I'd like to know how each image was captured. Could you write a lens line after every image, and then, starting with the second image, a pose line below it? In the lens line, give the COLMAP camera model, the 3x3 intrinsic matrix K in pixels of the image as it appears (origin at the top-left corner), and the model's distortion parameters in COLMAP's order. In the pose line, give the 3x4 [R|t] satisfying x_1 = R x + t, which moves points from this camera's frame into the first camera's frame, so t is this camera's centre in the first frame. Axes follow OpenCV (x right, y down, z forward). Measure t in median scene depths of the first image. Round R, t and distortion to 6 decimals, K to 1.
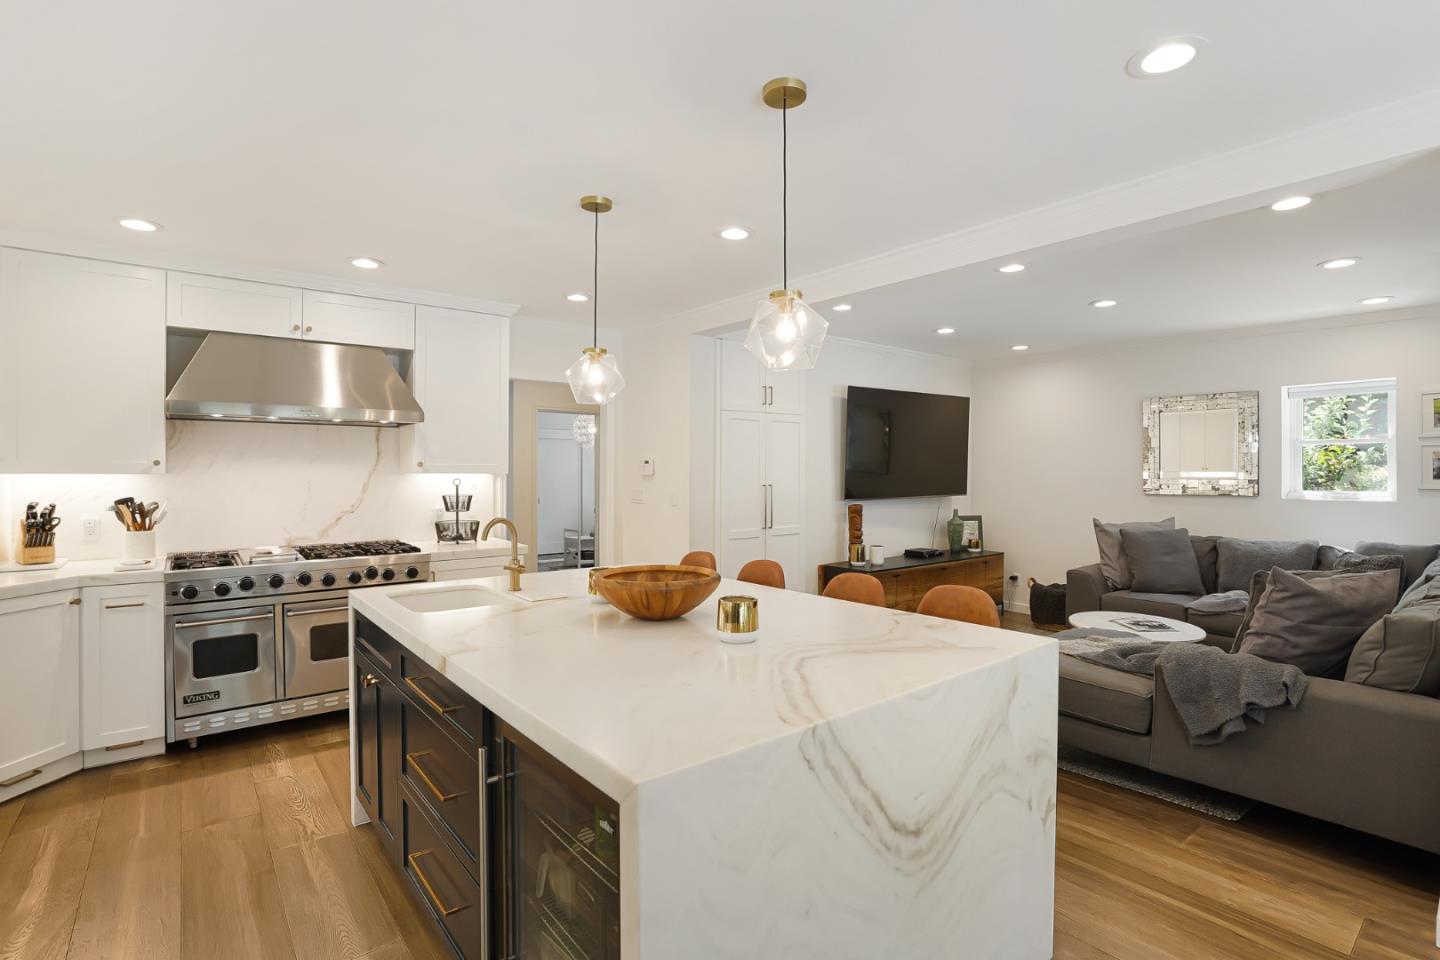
lens RADIAL K [[689.1, 0, 719.7], [0, 689.1, 480.4], [0, 0, 1]] dist [-0.024395, 0.009790]
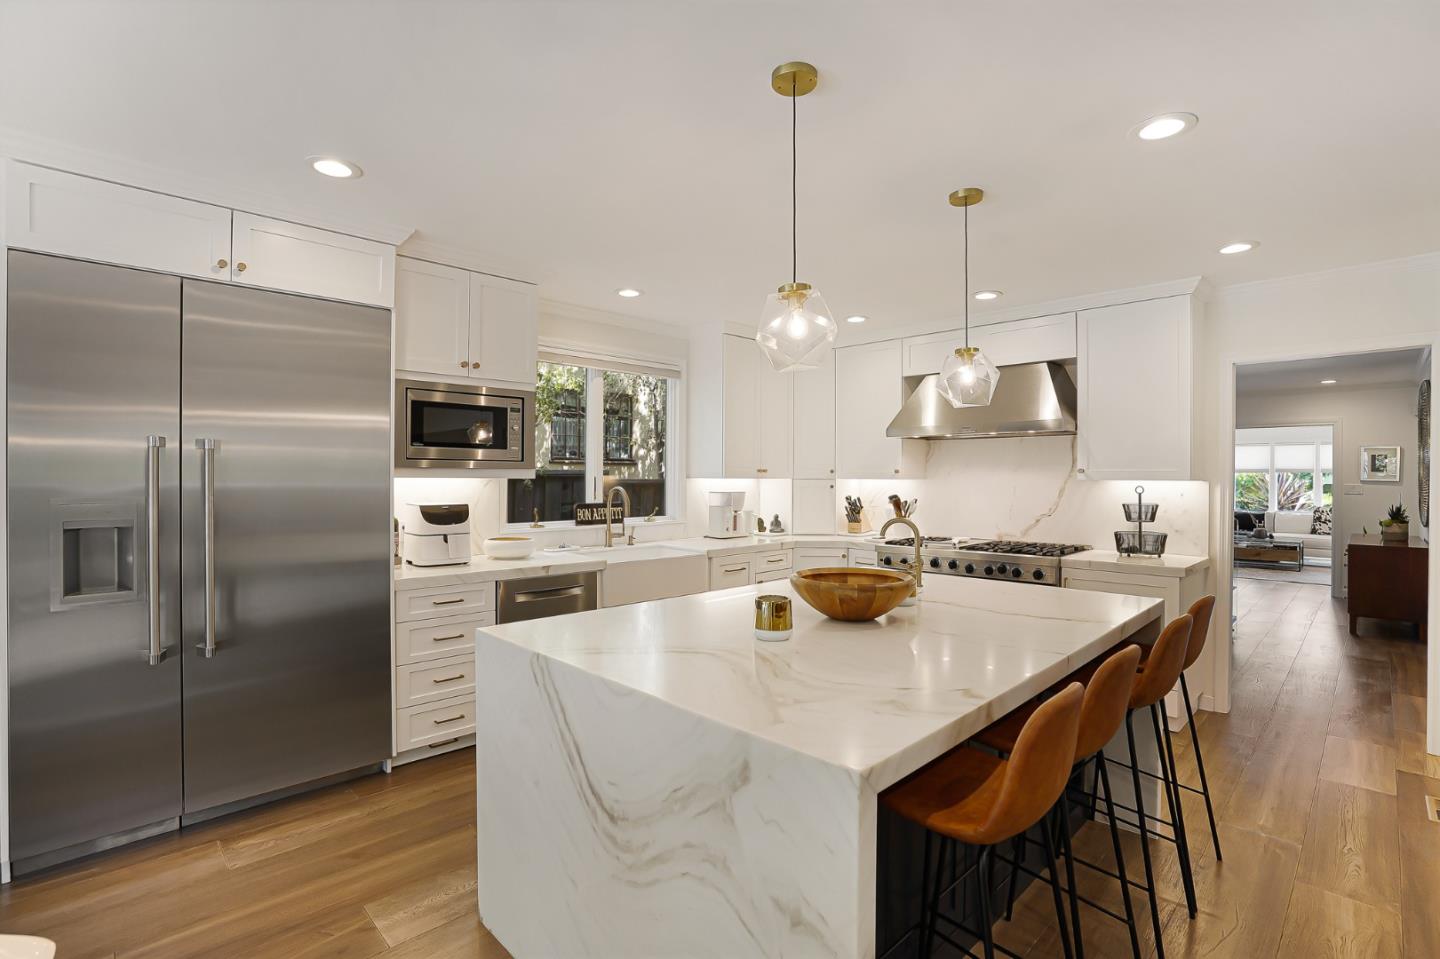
lens RADIAL K [[689.1, 0, 714.5], [0, 689.1, 481.0], [0, 0, 1]] dist [-0.024395, 0.009790]
pose [[0.068344, 0.003676, -0.997655, 0.614320], [-0.014071, 0.999897, 0.002720, -0.003998], [0.997563, 0.013852, 0.068389, 0.490980]]
